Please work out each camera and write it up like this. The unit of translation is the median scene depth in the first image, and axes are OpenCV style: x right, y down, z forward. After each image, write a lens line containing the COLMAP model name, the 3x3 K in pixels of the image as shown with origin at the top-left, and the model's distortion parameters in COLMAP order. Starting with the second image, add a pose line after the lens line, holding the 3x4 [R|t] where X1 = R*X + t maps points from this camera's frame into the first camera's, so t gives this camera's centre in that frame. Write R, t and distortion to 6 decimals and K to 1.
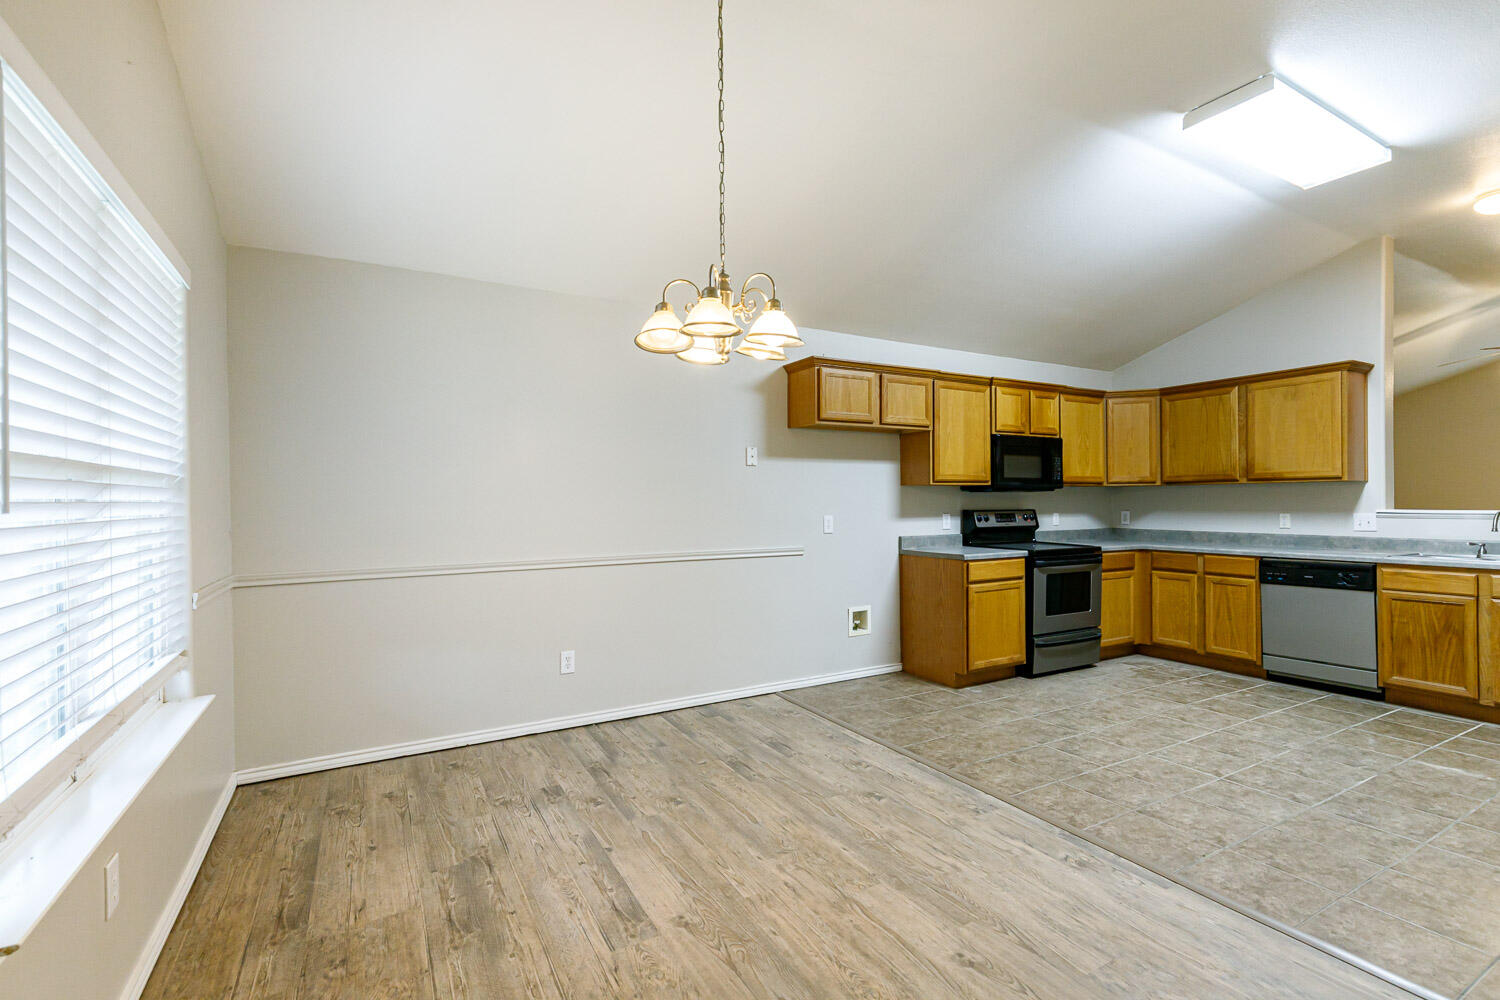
lens RADIAL K [[683.6, 0, 736.6], [0, 683.6, 503.1], [0, 0, 1]] dist [0.007533, -0.000331]
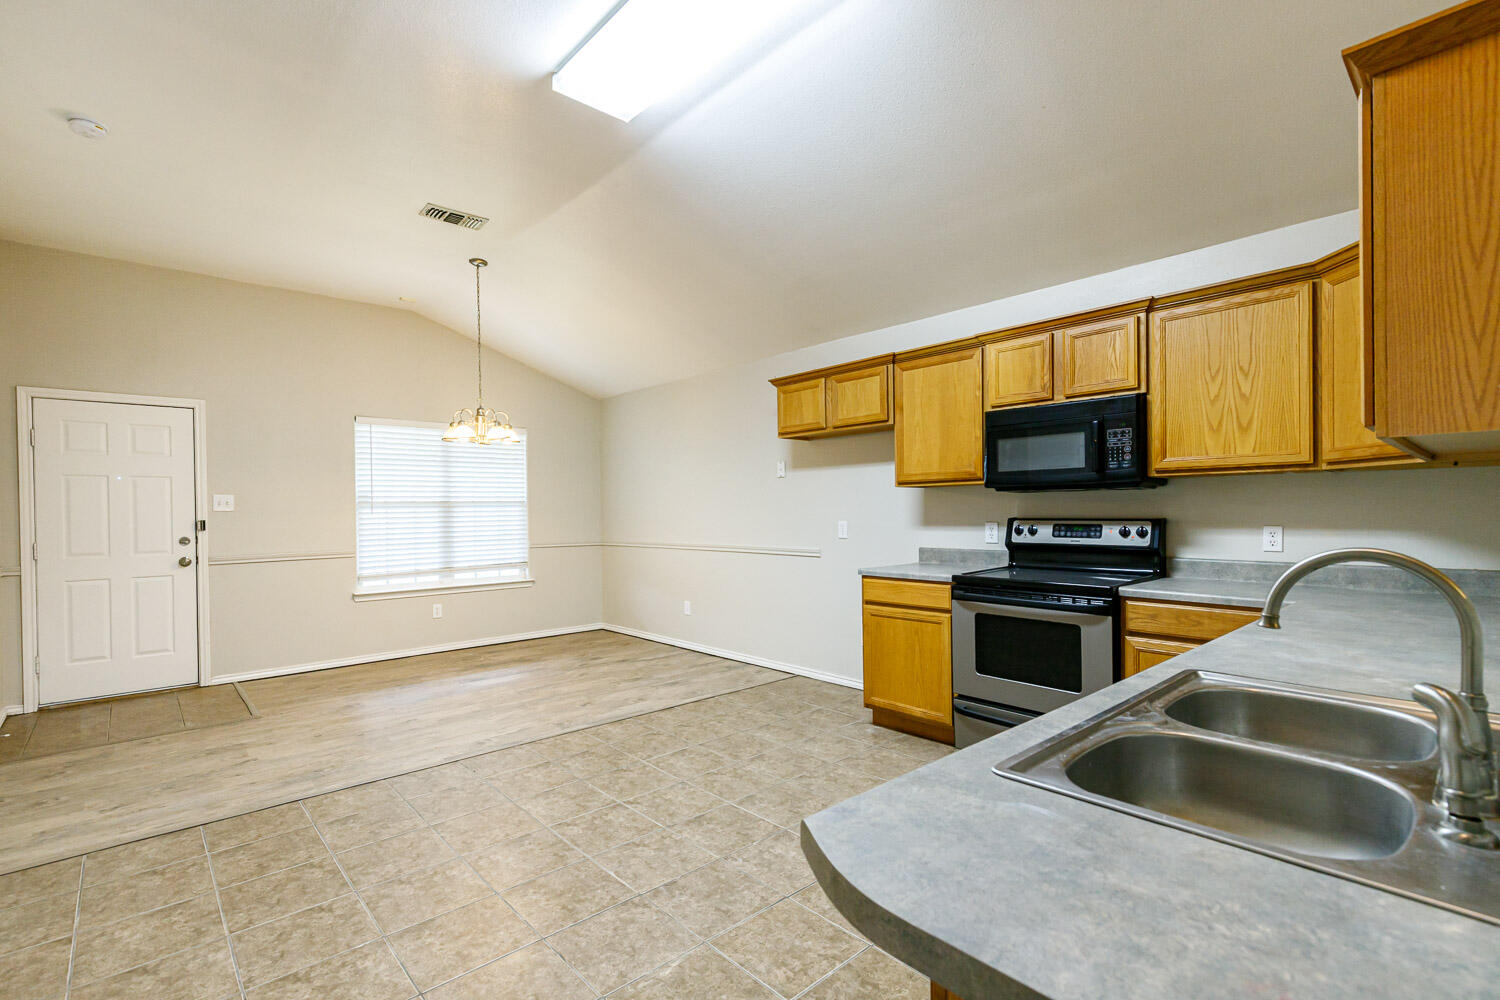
lens RADIAL K [[686.3, 0, 746.5], [0, 686.3, 516.6], [0, 0, 1]] dist [0.007638, 0.000471]
pose [[0.216799, 0.012322, -0.976138, 1.092794], [0.007483, 0.999870, 0.014284, -0.003945], [0.976188, -0.010402, 0.216679, 0.636276]]
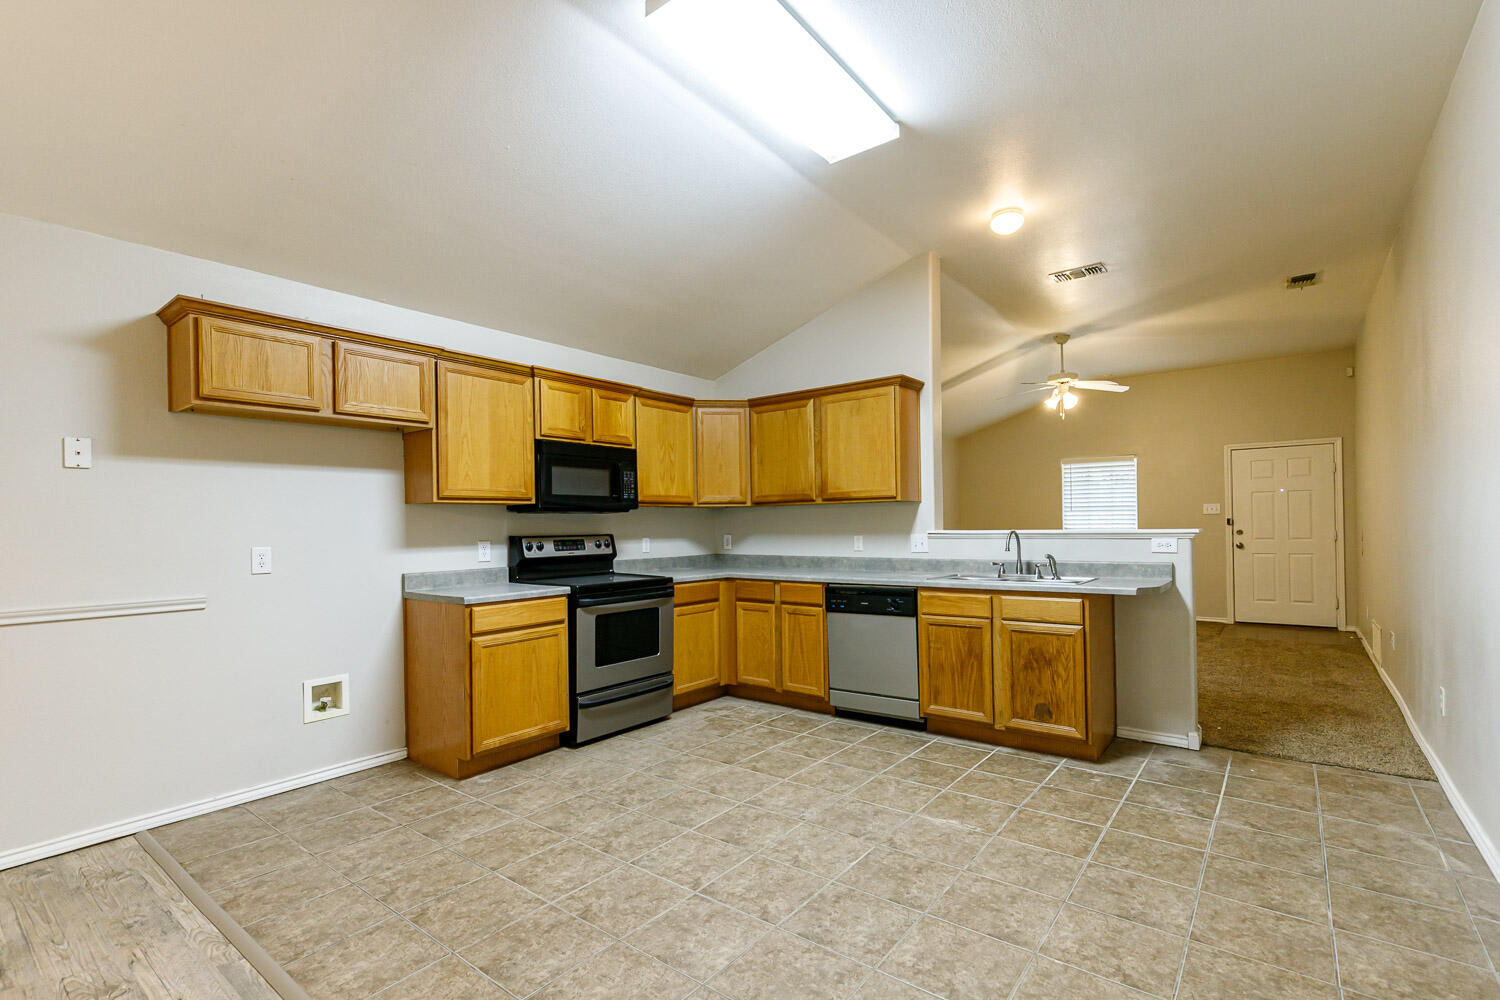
lens RADIAL K [[696.6, 0, 746.3], [0, 696.6, 525.8], [0, 0, 1]] dist [0.011599, -0.000353]
pose [[0.922924, -0.007295, 0.384914, 0.306629], [0.009506, 0.999947, -0.003842, 0.004373], [-0.384866, 0.007205, 0.922944, 0.181811]]
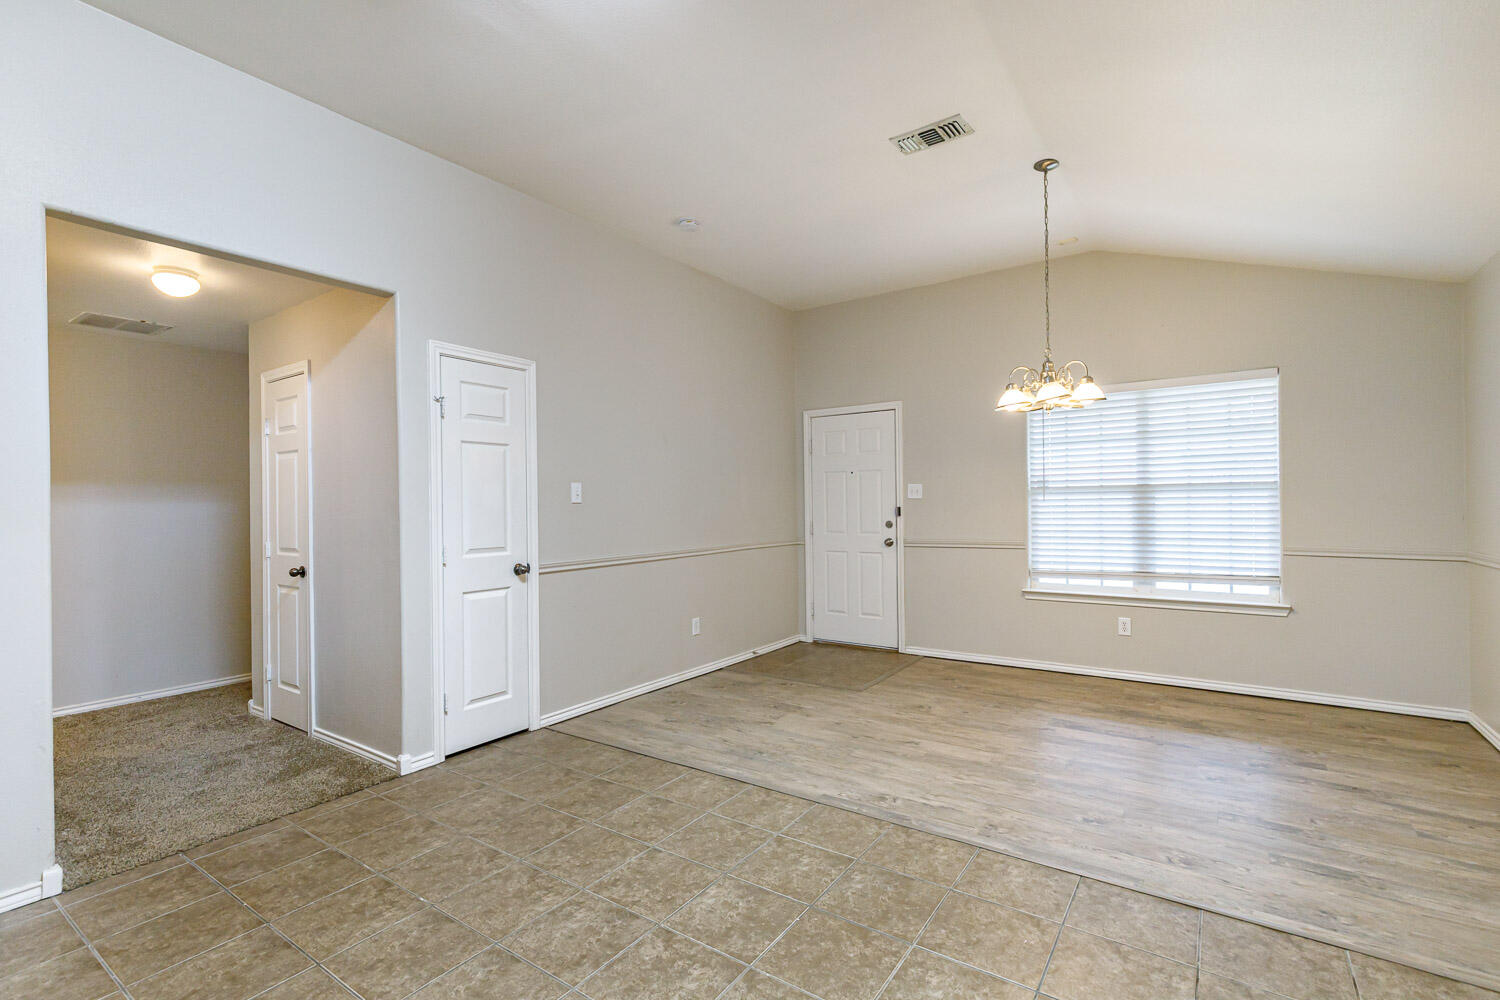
lens RADIAL K [[682.6, 0, 740.2], [0, 682.6, 502.8], [0, 0, 1]] dist [0.007888, -0.000433]
pose [[-0.903592, 0.018338, -0.428001, 0.632888], [0.017329, 0.999830, 0.006254, -0.008559], [0.428043, -0.001766, -0.903757, 1.013823]]
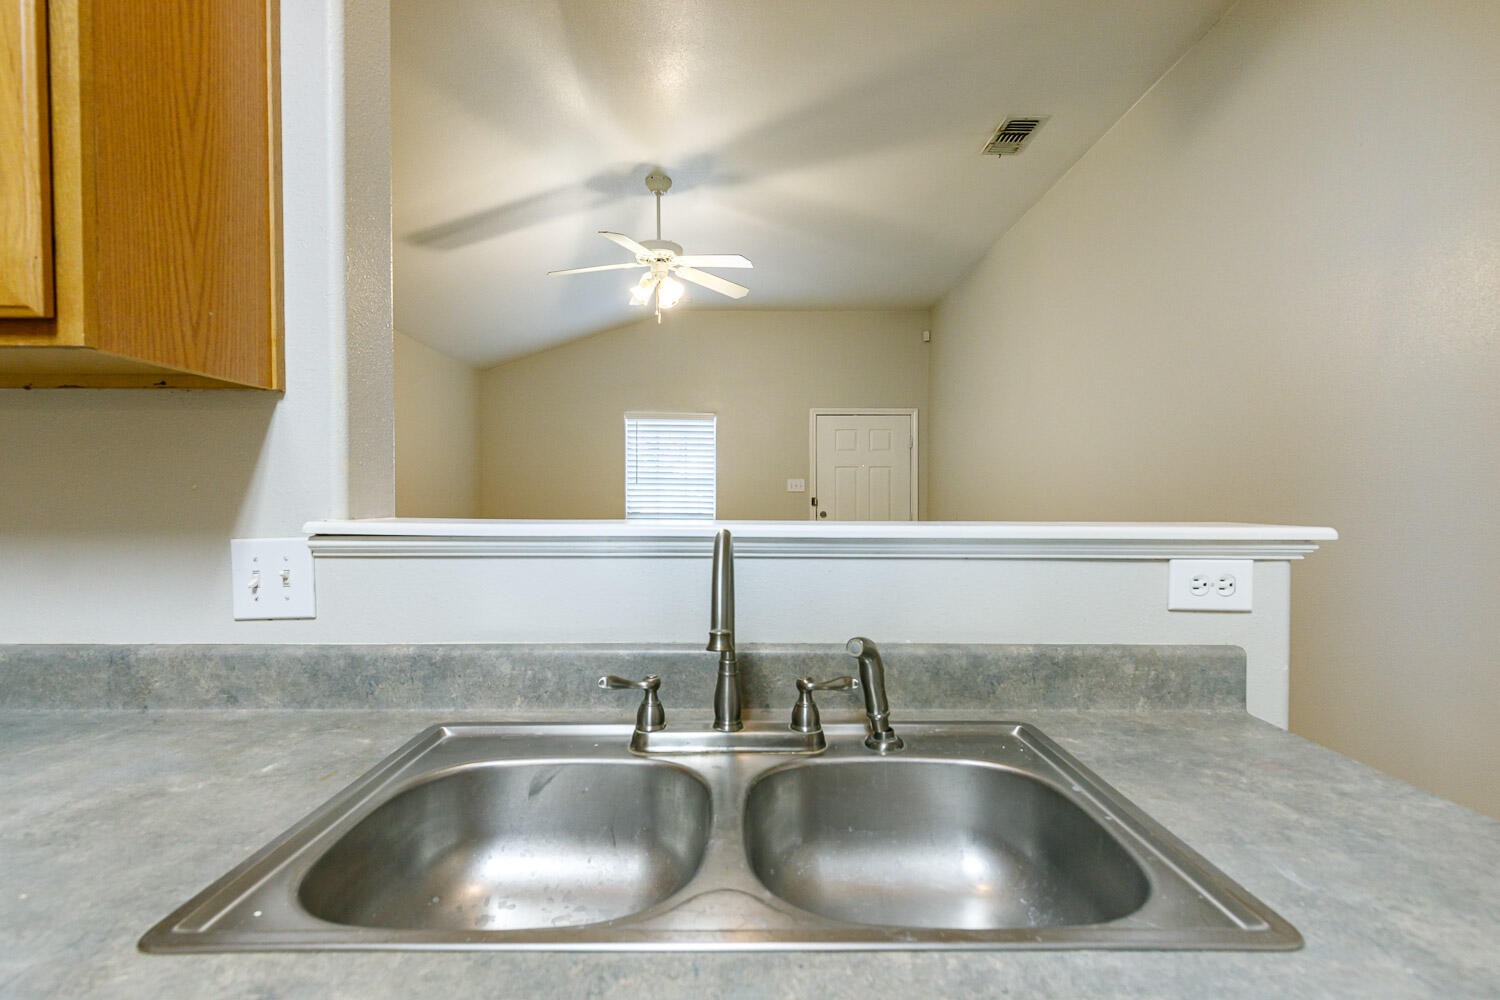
lens RADIAL K [[676.0, 0, 740.2], [0, 676.0, 506.6], [0, 0, 1]] dist [0.006672, -0.000255]
pose [[0.494511, -0.002299, 0.869168, 0.798839], [-0.004787, 0.999974, 0.005369, 0.002628], [-0.869158, -0.006816, 0.494487, 0.763524]]
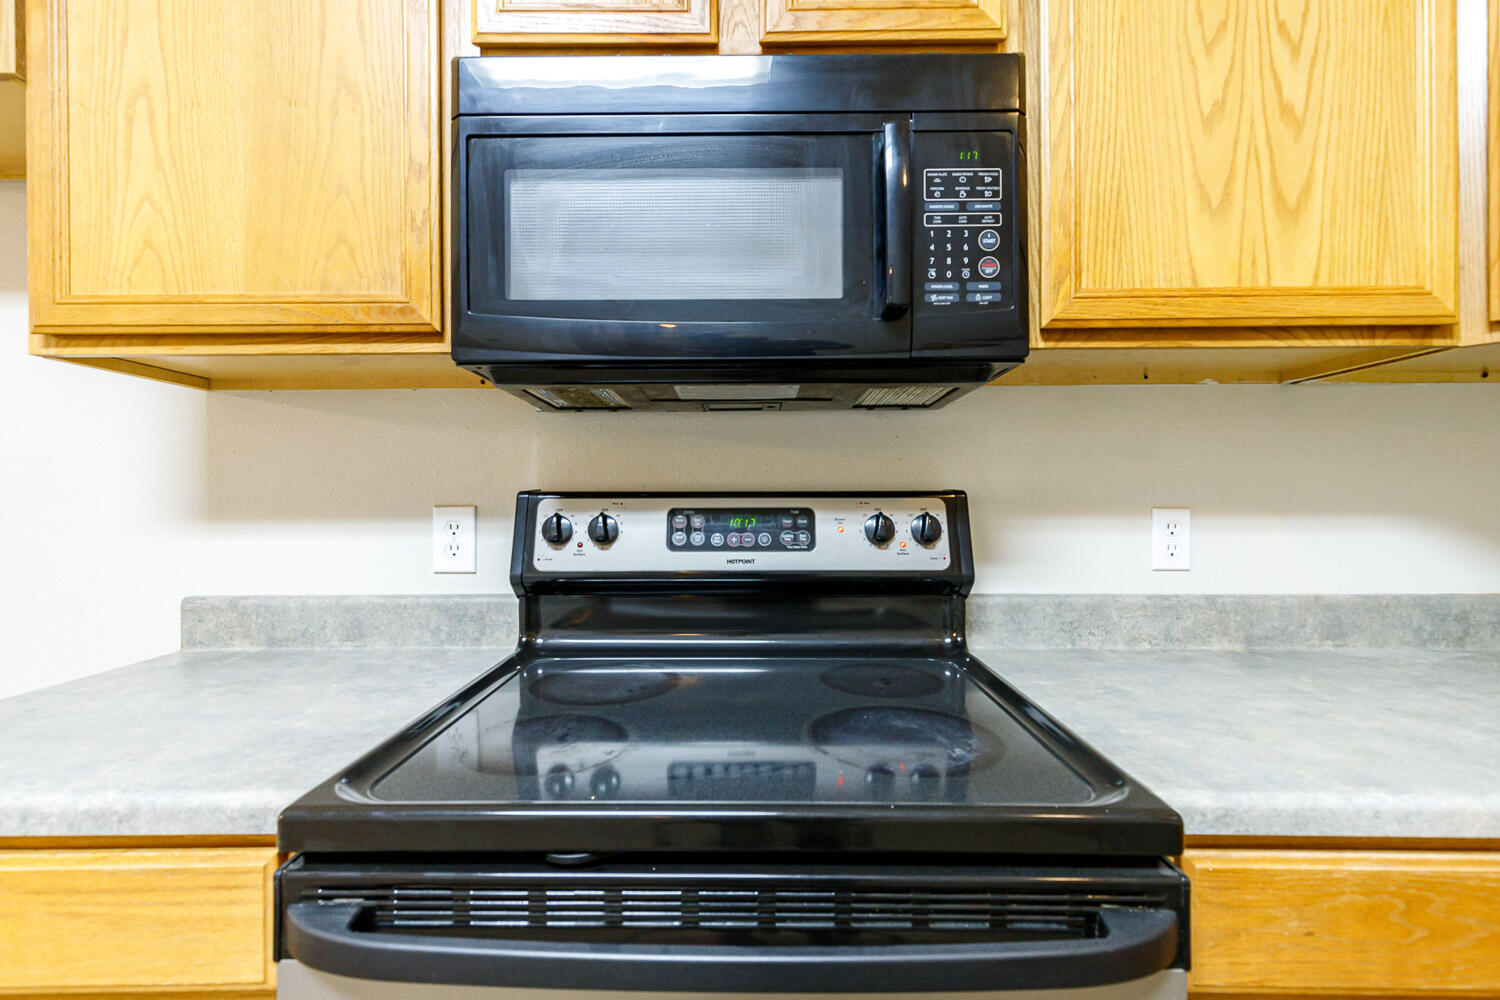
lens RADIAL K [[666.8, 0, 742.4], [0, 666.8, 502.2], [0, 0, 1]] dist [0.008516, -0.000585]
pose [[0.865820, 0.004526, -0.500334, 0.565749], [-0.003448, 0.999989, 0.003080, 0.014650], [0.500343, -0.000941, 0.865827, 0.941415]]
